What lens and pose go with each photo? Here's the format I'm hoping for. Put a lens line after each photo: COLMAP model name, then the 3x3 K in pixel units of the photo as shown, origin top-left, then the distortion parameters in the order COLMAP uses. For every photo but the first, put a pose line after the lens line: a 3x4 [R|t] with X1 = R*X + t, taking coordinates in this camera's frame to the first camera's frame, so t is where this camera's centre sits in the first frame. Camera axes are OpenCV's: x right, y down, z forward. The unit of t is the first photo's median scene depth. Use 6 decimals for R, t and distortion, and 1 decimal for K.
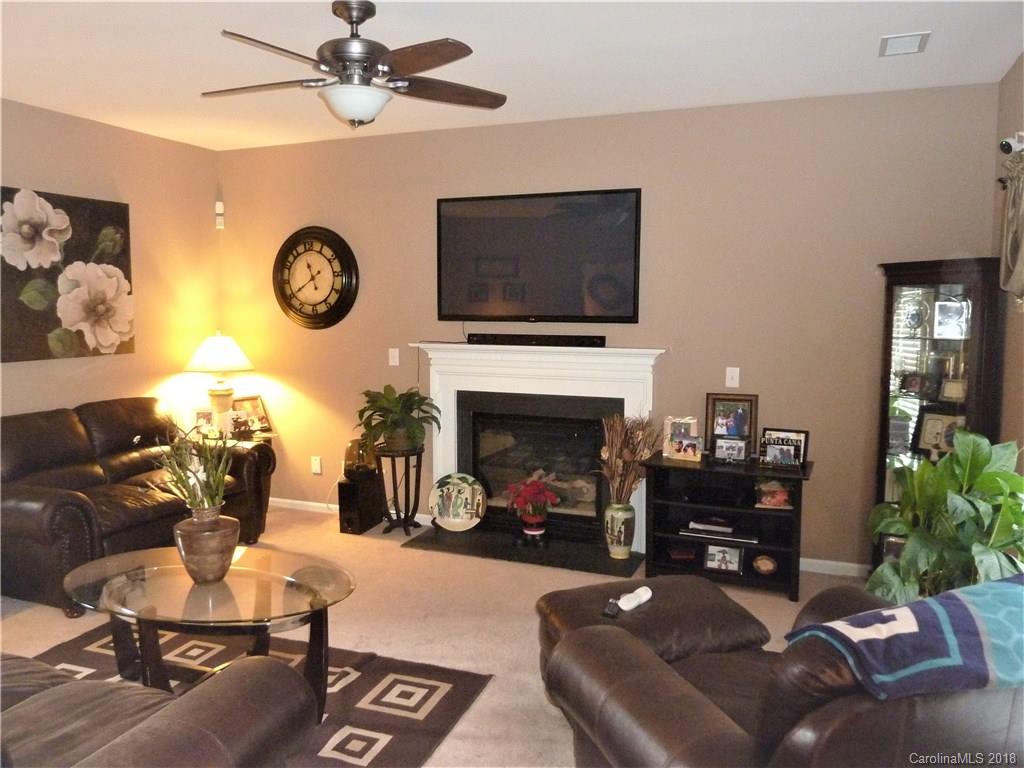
lens RADIAL K [[792.0, 0, 511.3], [0, 792.0, 383.0], [0, 0, 1]] dist [-0.016928, -0.009392]
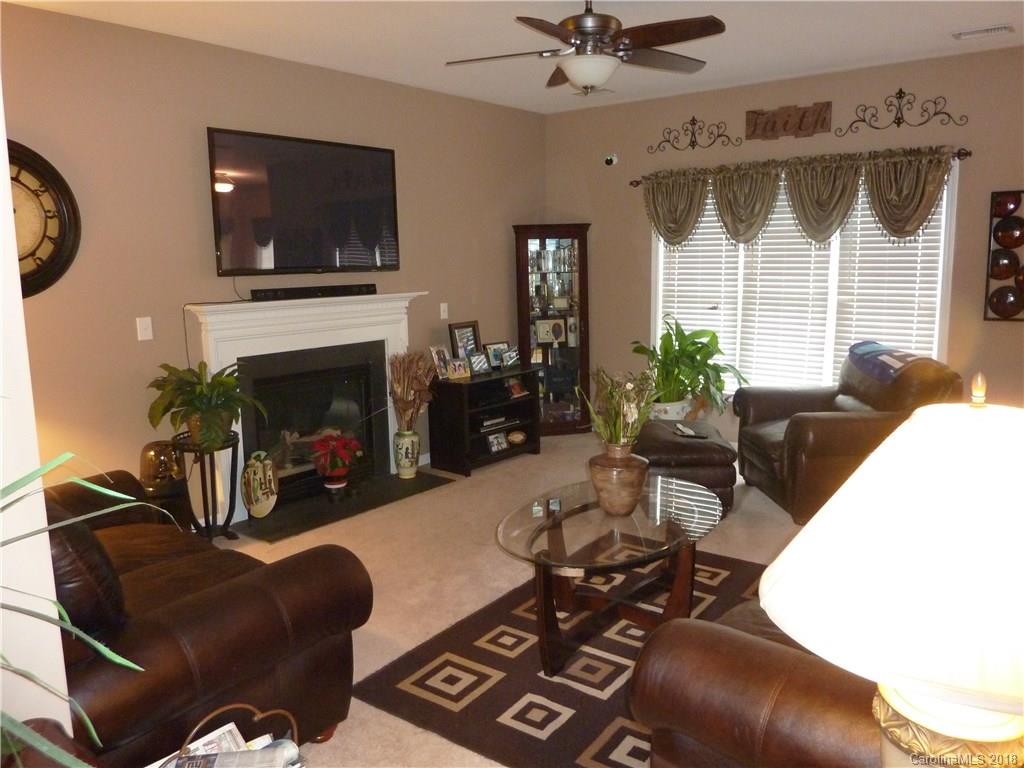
lens RADIAL K [[792.0, 0, 510.5], [0, 792.0, 382.8], [0, 0, 1]] dist [-0.016928, -0.009392]
pose [[0.268543, -0.158736, 0.950099, -0.868819], [0.113437, 0.984677, 0.132450, -0.047333], [-0.956565, 0.072207, 0.282434, 0.517252]]
